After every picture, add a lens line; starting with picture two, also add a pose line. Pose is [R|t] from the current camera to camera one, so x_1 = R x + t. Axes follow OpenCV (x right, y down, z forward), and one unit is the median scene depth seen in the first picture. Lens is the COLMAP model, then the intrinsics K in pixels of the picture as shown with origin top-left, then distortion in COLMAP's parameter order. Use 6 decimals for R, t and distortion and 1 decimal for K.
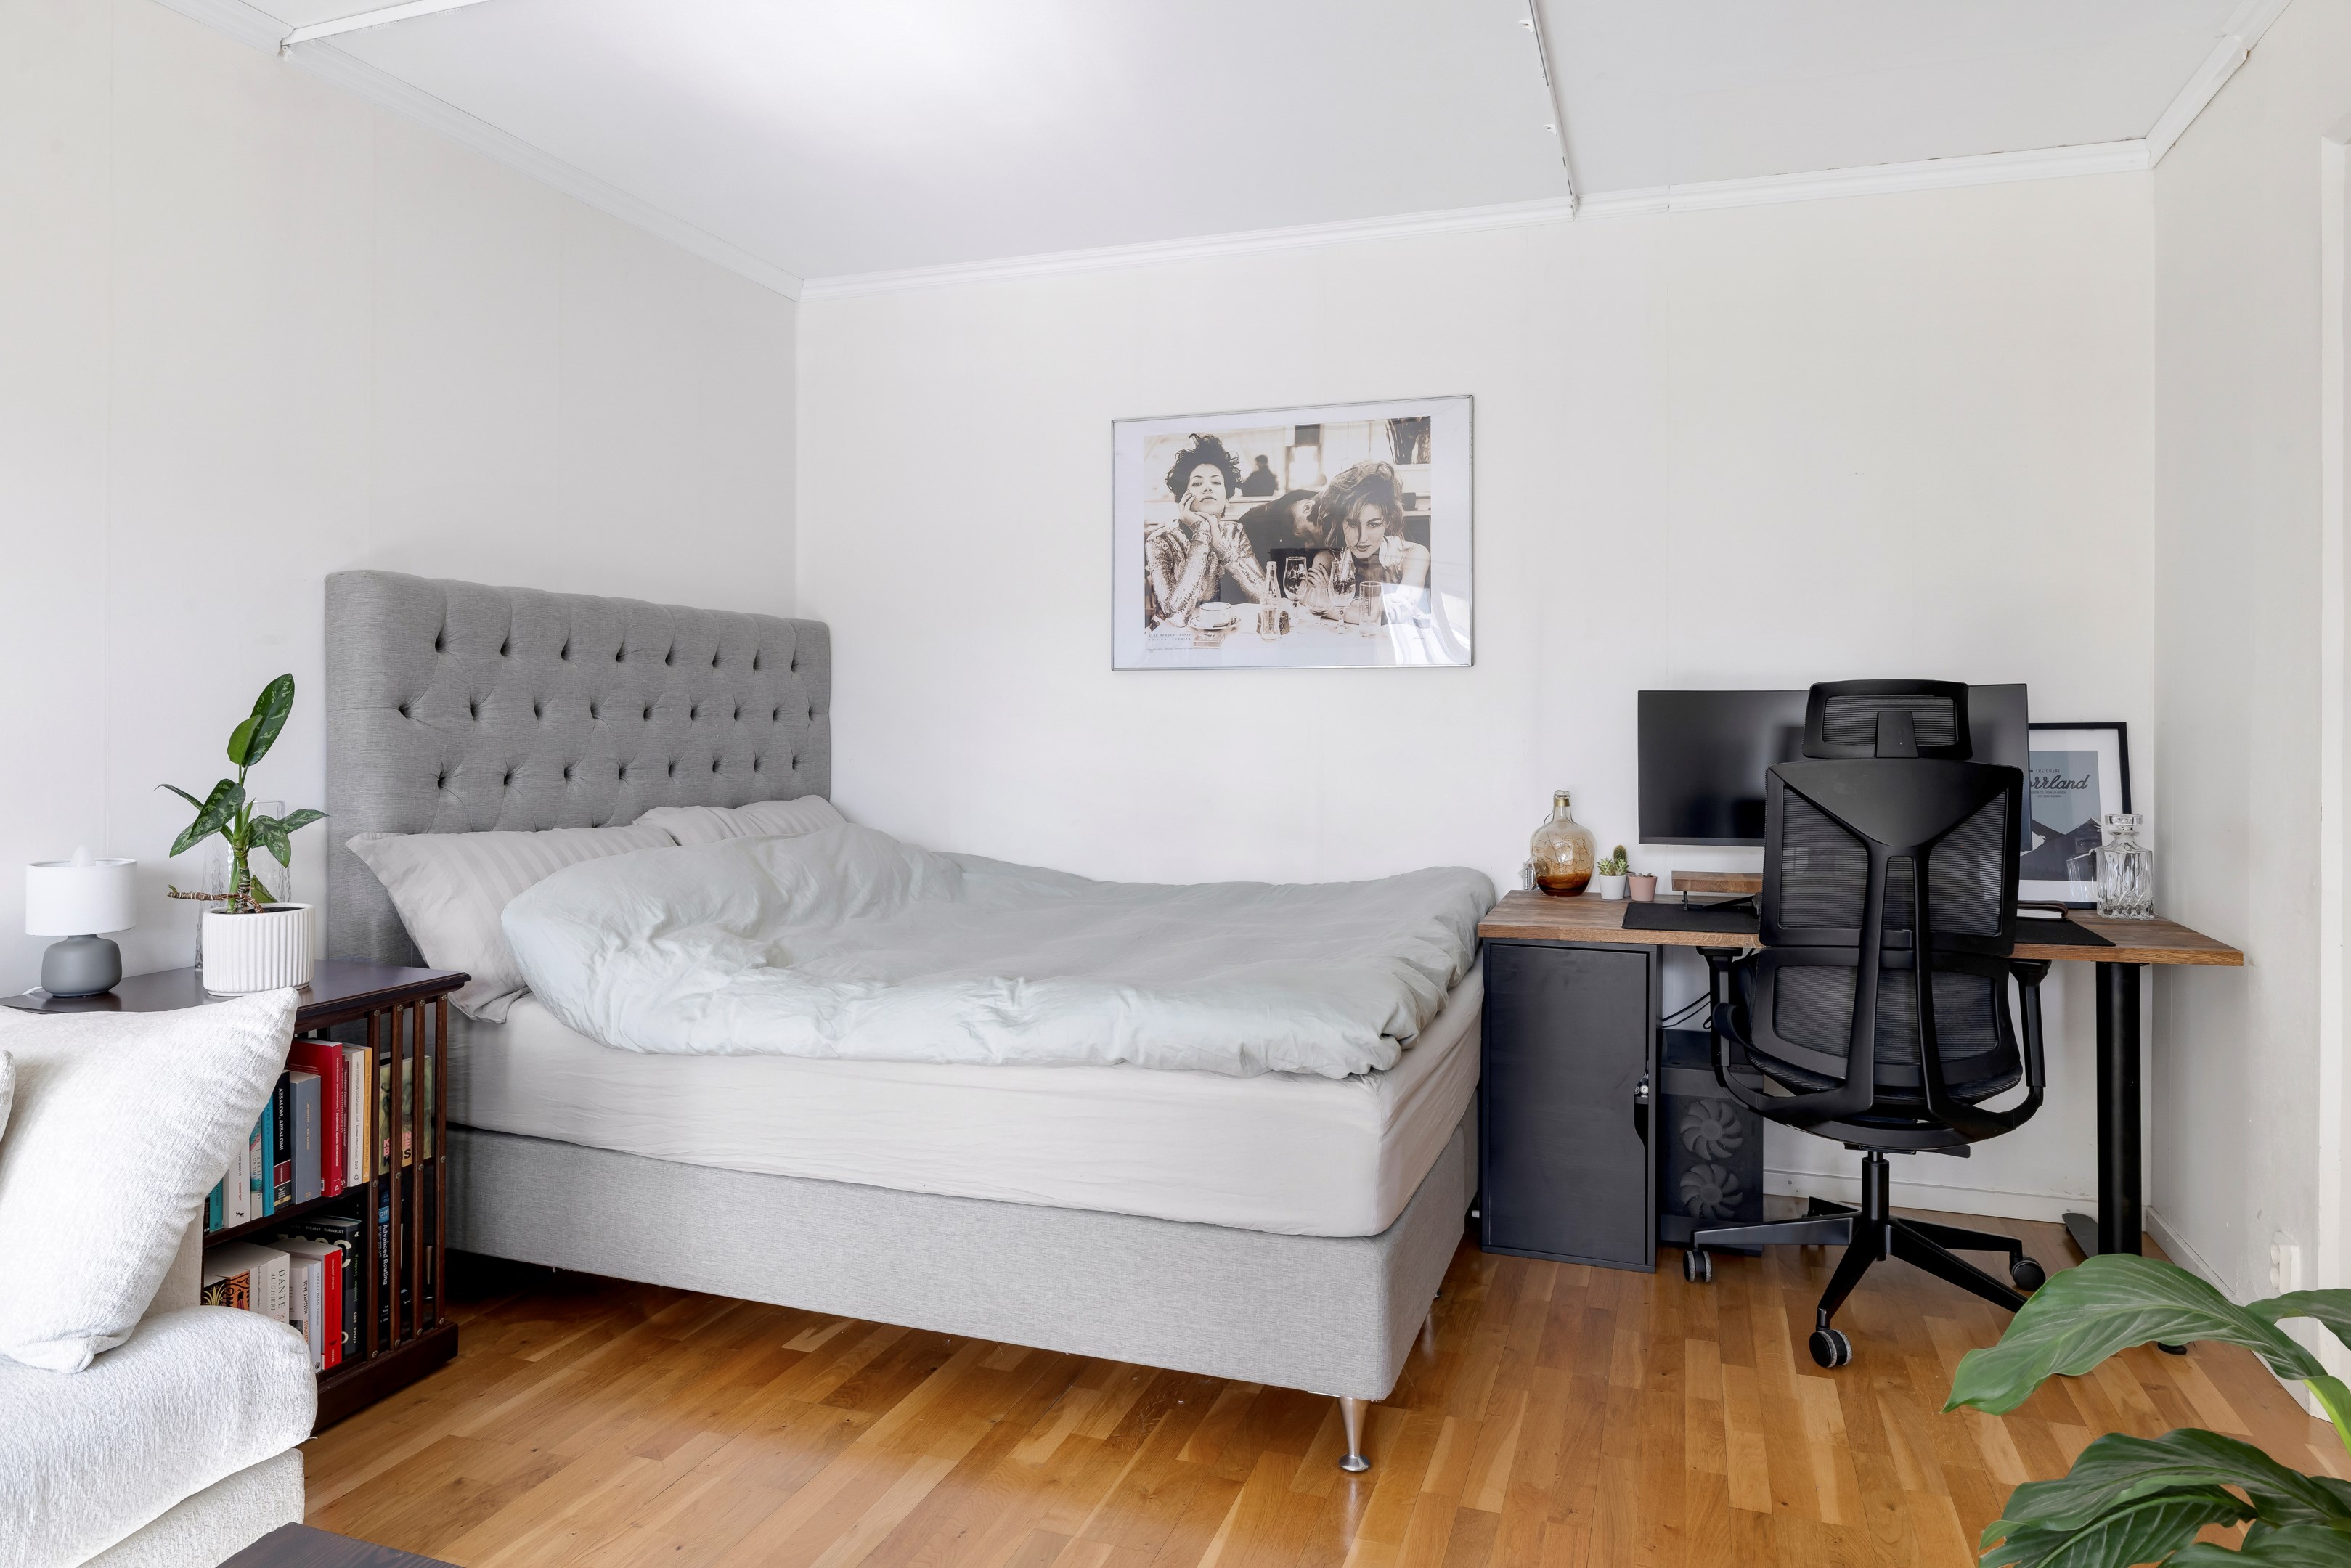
lens RADIAL K [[1467.2, 0, 1198.7], [0, 1467.2, 704.2], [0, 0, 1]] dist [-0.000160, 0.000026]
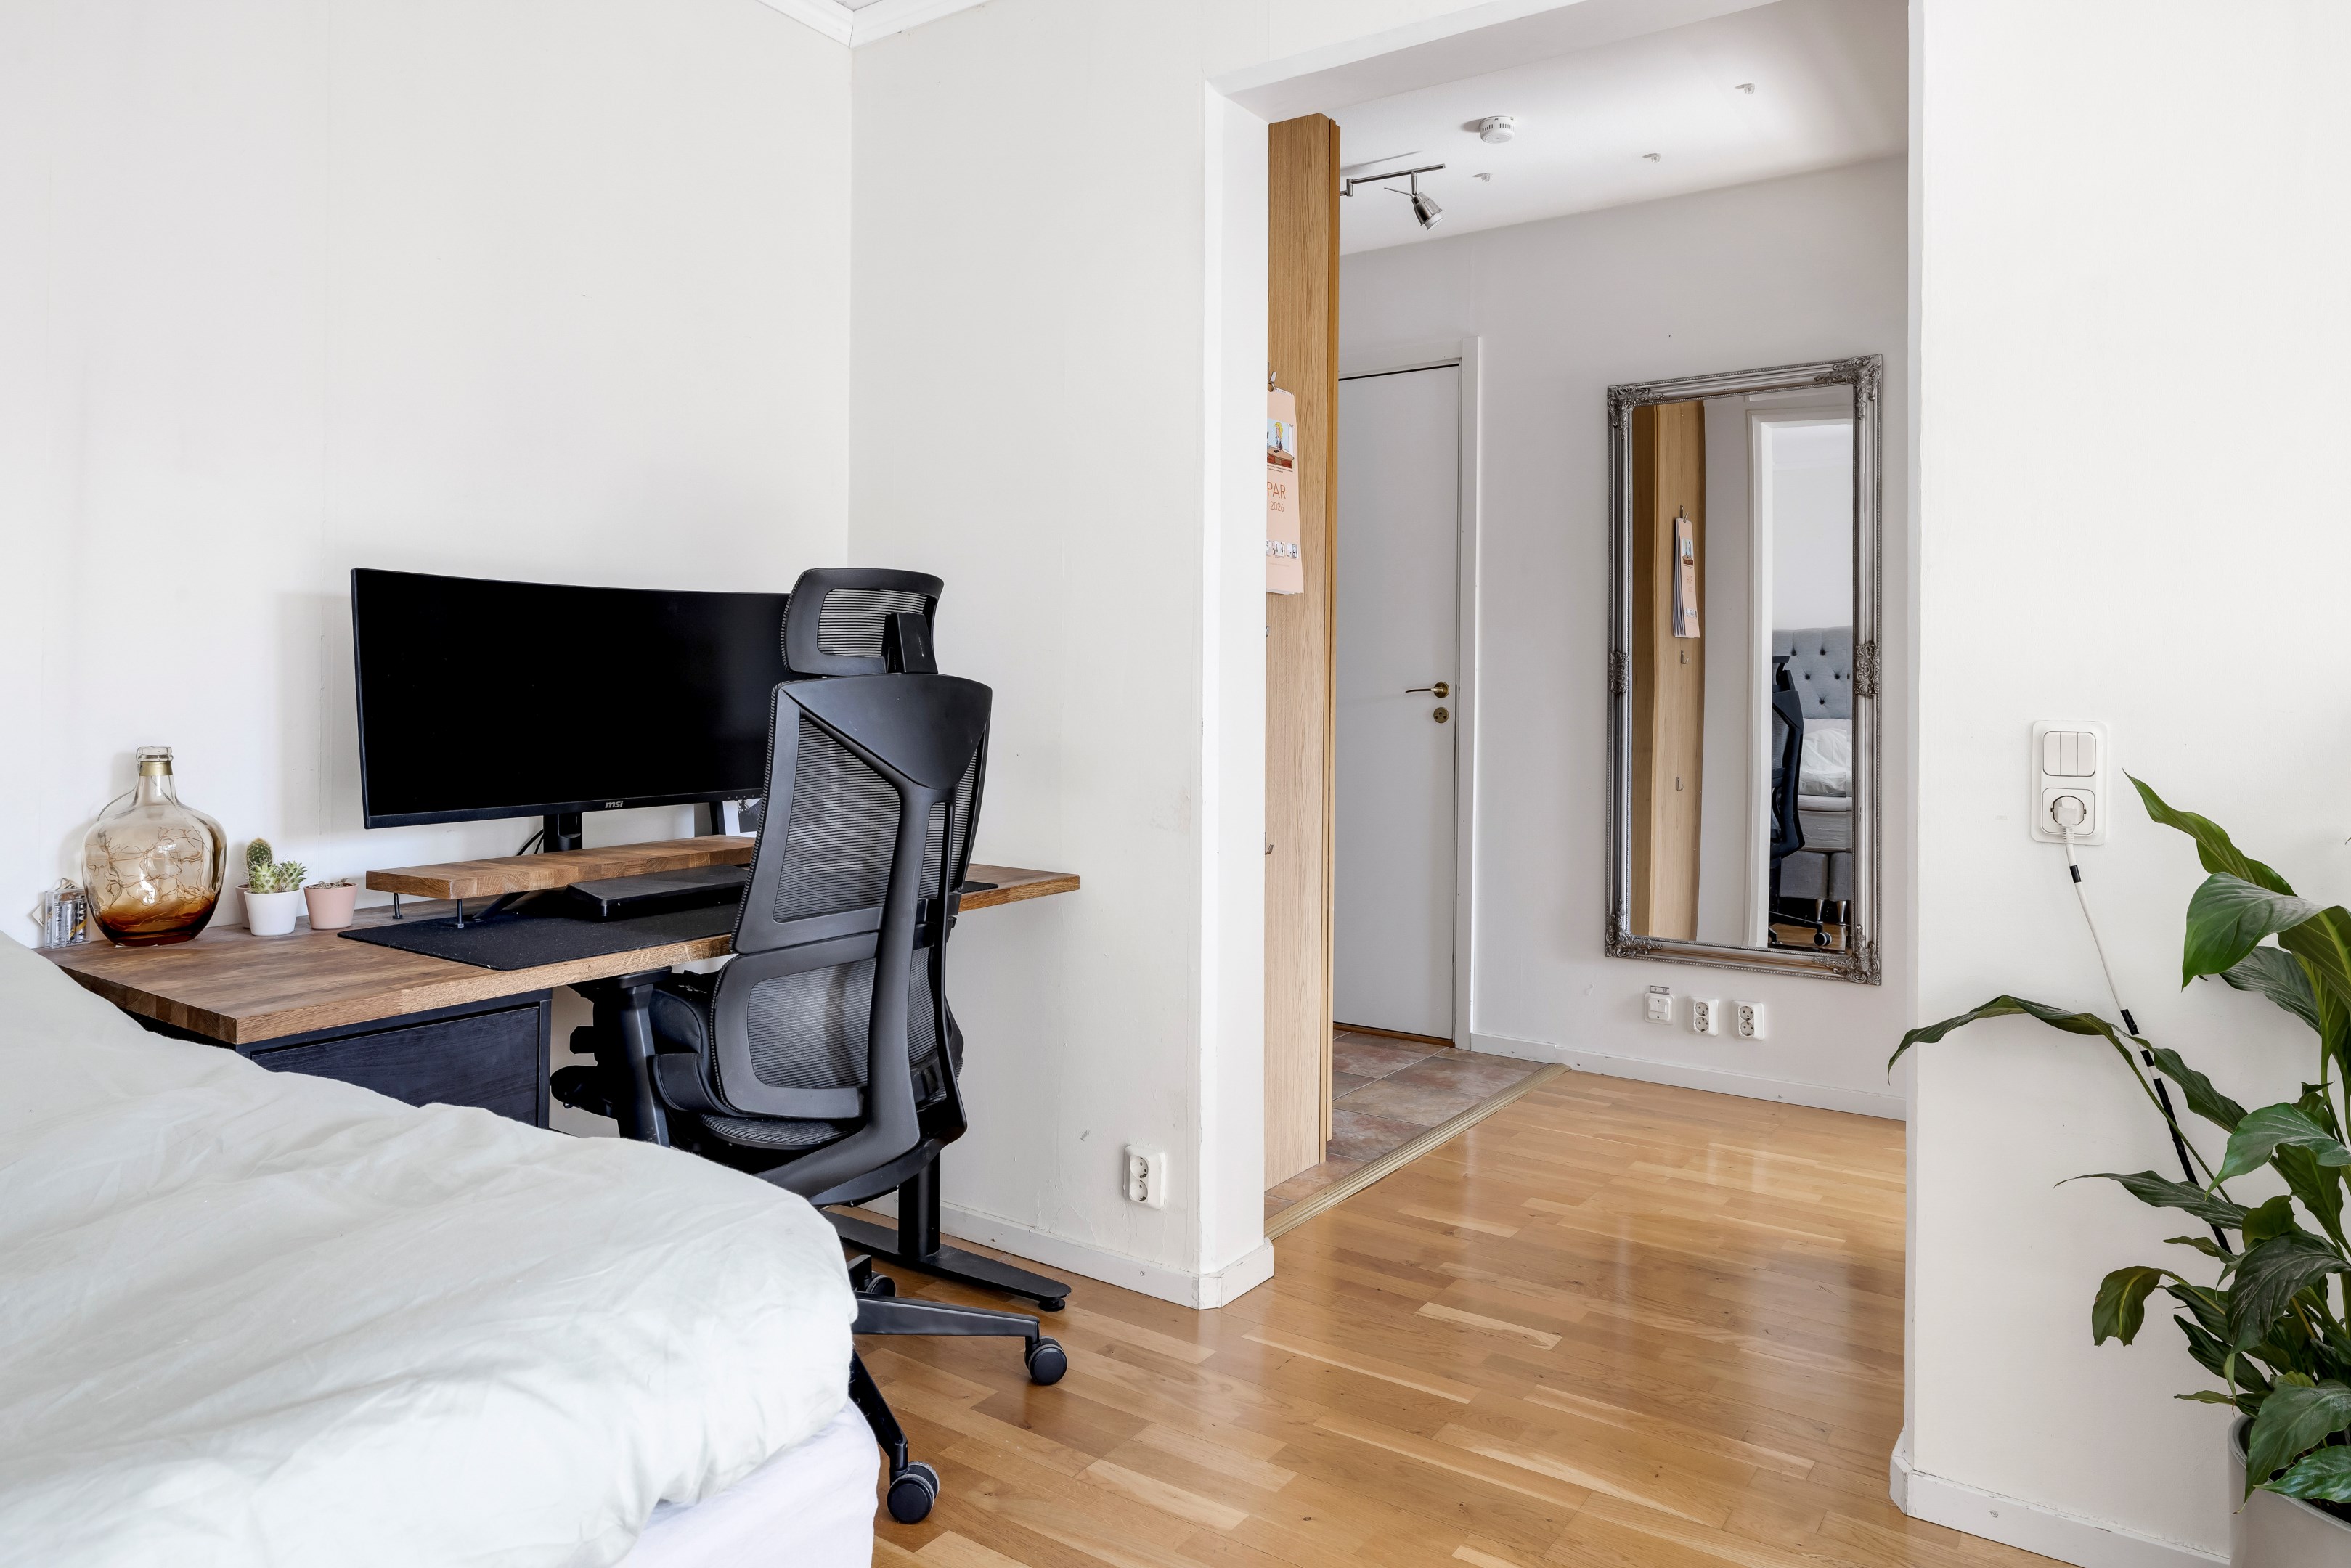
lens RADIAL K [[1467.2, 0, 1198.7], [0, 1467.2, 704.2], [0, 0, 1]] dist [-0.000160, 0.000026]
pose [[0.258519, -0.003325, 0.966000, -0.171938], [-0.012523, 0.999899, 0.006793, 0.036882], [-0.965925, -0.013853, 0.258451, 0.528990]]
